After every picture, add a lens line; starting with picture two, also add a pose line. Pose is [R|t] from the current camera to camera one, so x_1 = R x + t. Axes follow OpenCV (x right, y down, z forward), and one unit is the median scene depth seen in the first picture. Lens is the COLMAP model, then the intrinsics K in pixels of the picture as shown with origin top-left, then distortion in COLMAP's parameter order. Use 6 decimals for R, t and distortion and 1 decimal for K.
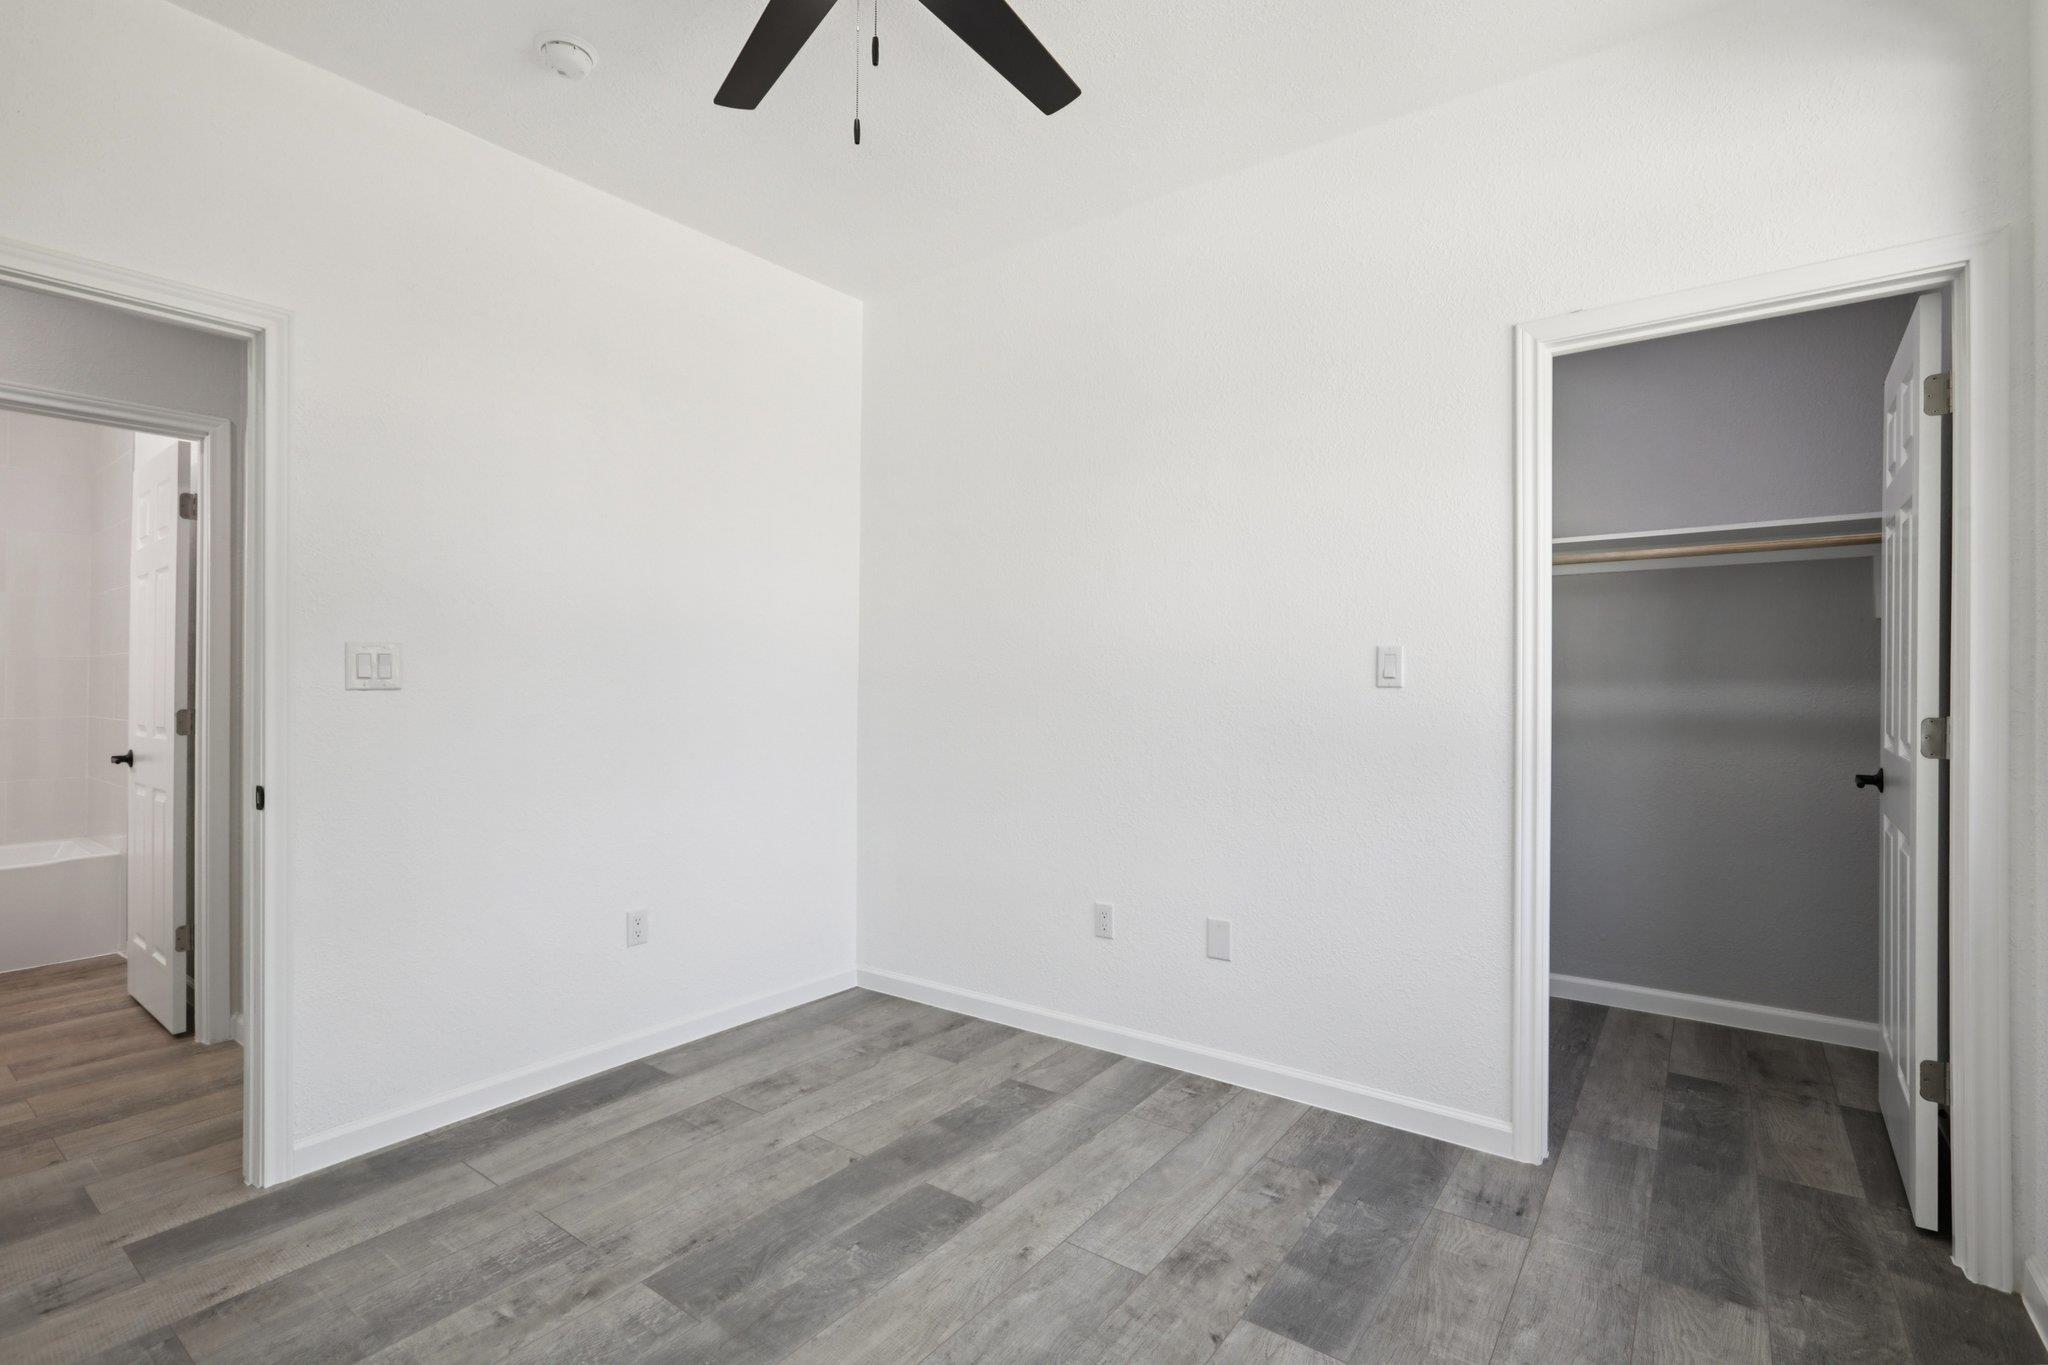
lens RADIAL K [[941.2, 0, 1039.6], [0, 941.2, 683.8], [0, 0, 1]] dist [-0.025212, 0.008872]
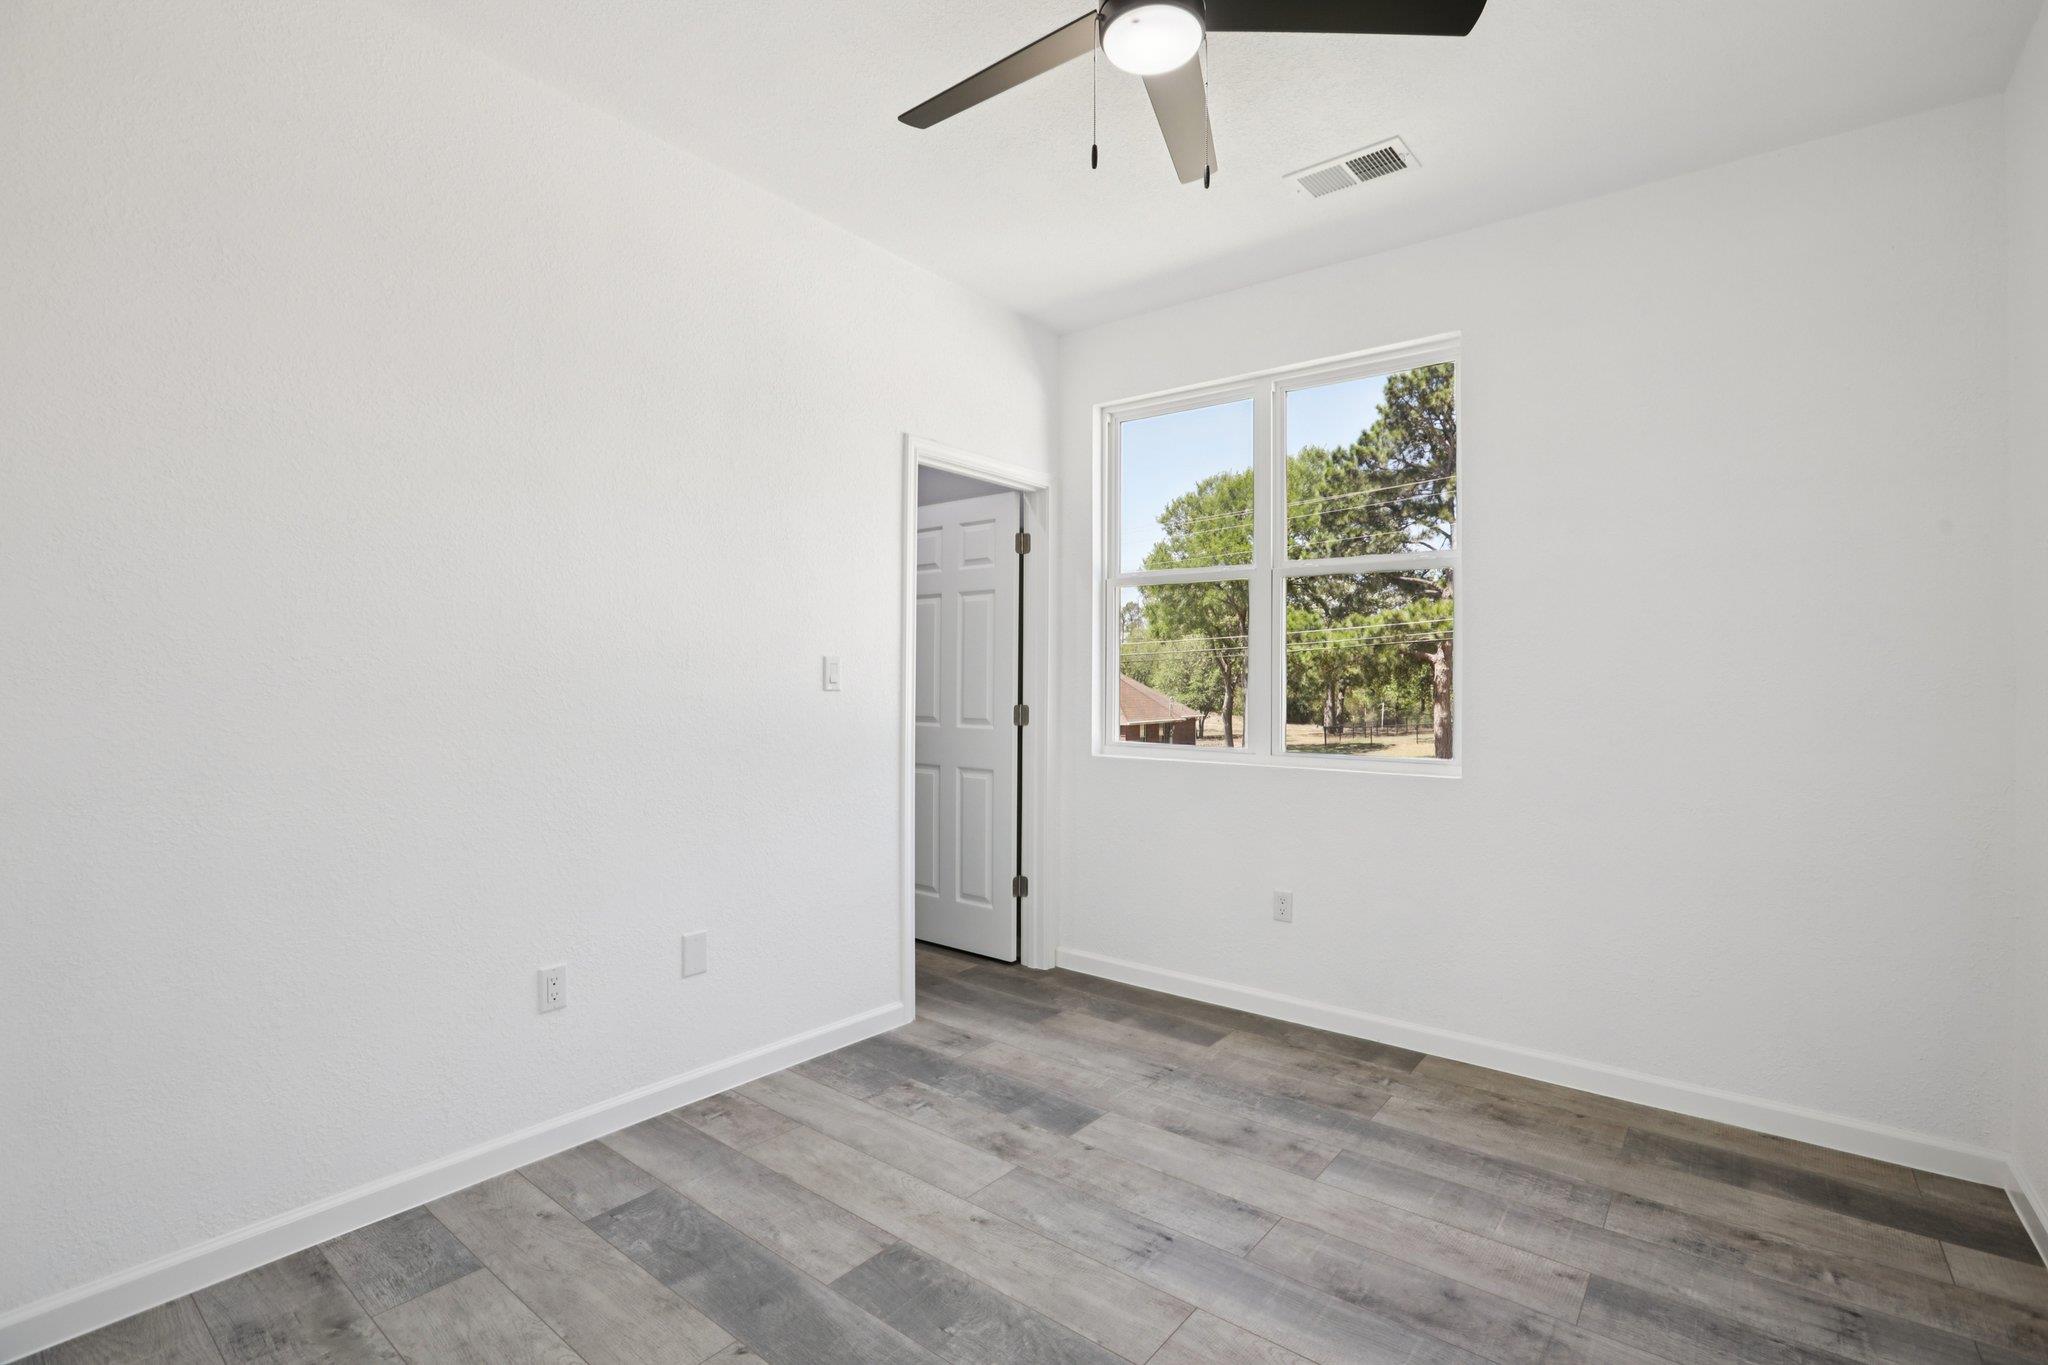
lens RADIAL K [[941.2, 0, 1030.8], [0, 941.2, 684.6], [0, 0, 1]] dist [-0.025212, 0.008872]
pose [[0.036211, 0.005755, 0.999328, -0.901328], [-0.008884, 0.999946, -0.005437, 0.000598], [-0.999305, -0.008681, 0.036260, 0.751888]]
